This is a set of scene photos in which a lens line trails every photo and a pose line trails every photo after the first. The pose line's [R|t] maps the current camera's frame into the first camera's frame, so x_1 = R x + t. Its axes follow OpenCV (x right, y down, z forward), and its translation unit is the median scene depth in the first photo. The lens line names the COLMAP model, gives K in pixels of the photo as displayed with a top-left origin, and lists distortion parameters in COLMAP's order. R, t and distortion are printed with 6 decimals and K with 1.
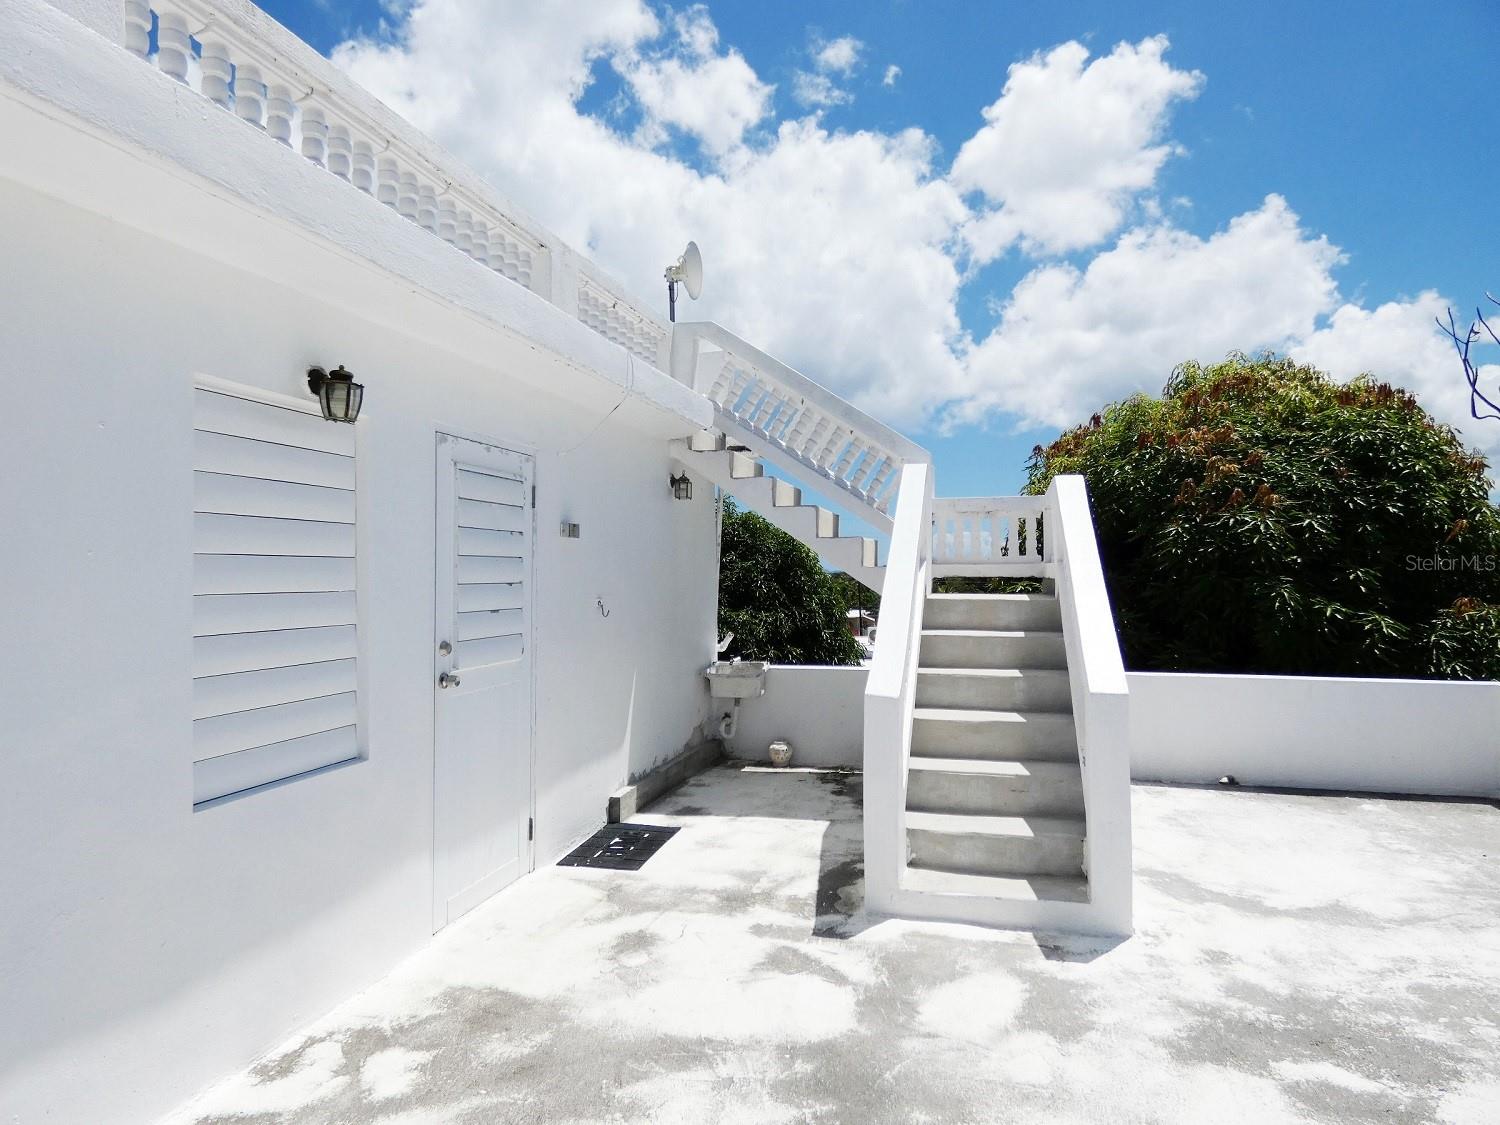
lens RADIAL K [[900.4, 0, 751.0], [0, 900.4, 560.4], [0, 0, 1]] dist [0.002962, -0.001357]
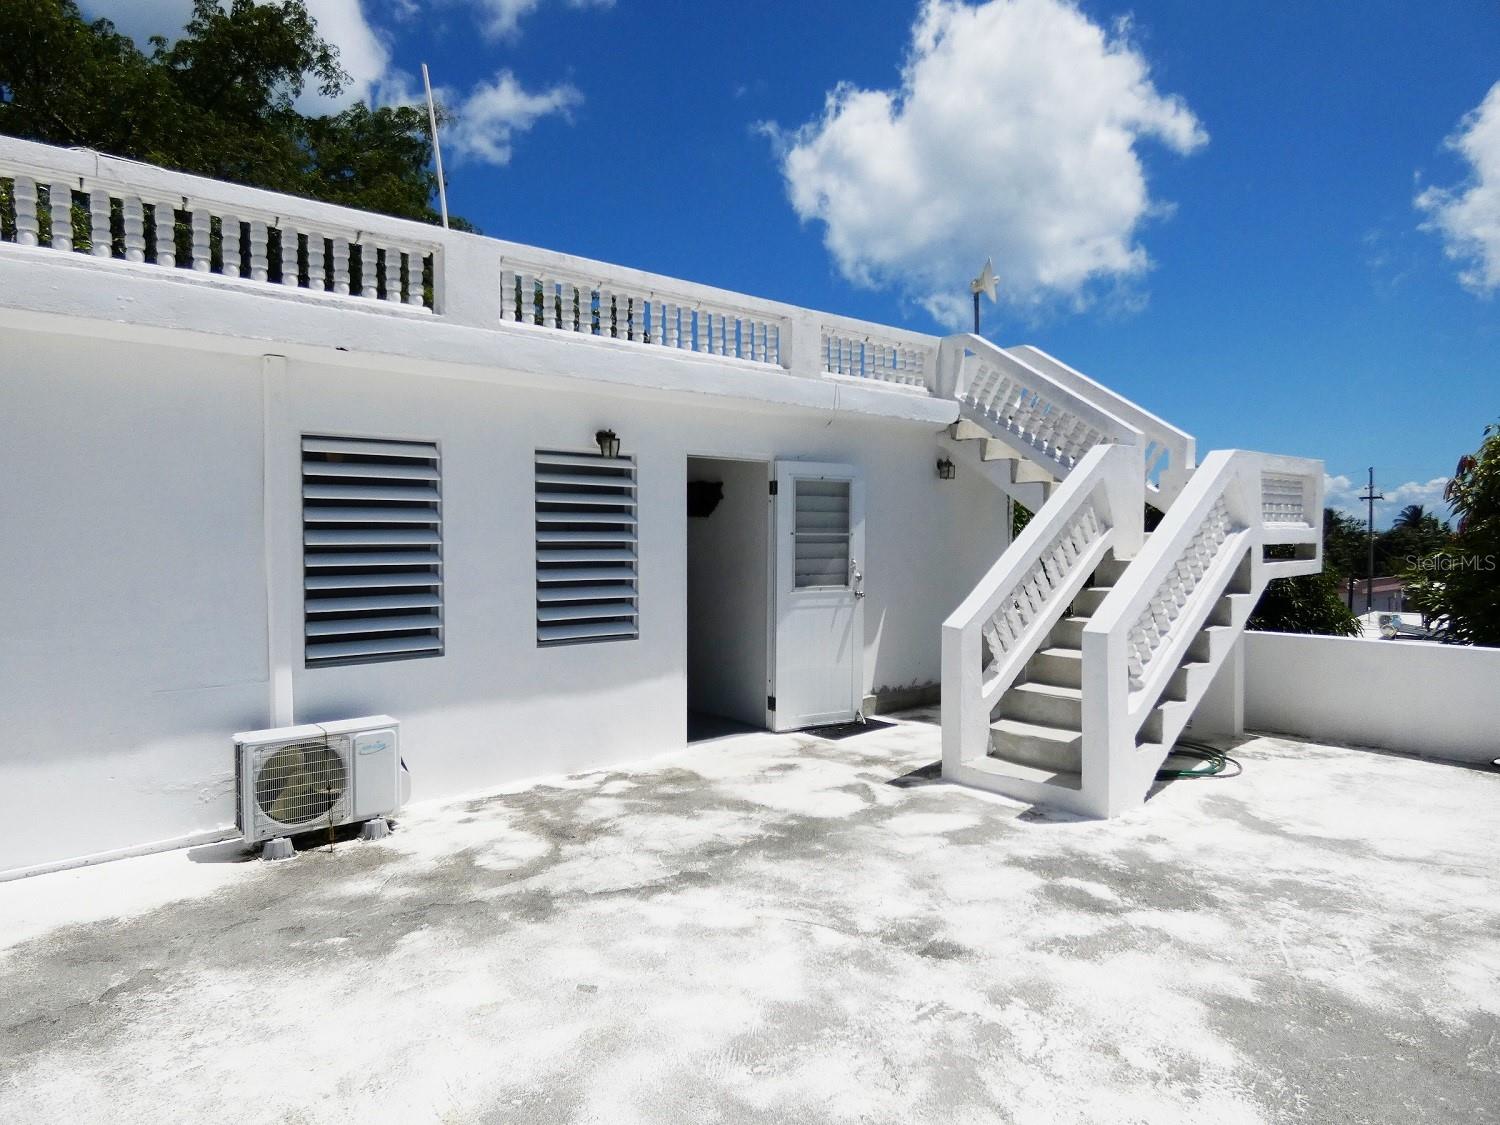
lens RADIAL K [[900.4, 0, 747.9], [0, 900.4, 564.2], [0, 0, 1]] dist [0.002962, -0.001357]
pose [[0.822399, 0.018872, -0.568598, 0.827528], [0.005698, 0.999126, 0.041401, -0.005485], [0.568882, -0.037288, 0.821573, -0.390444]]
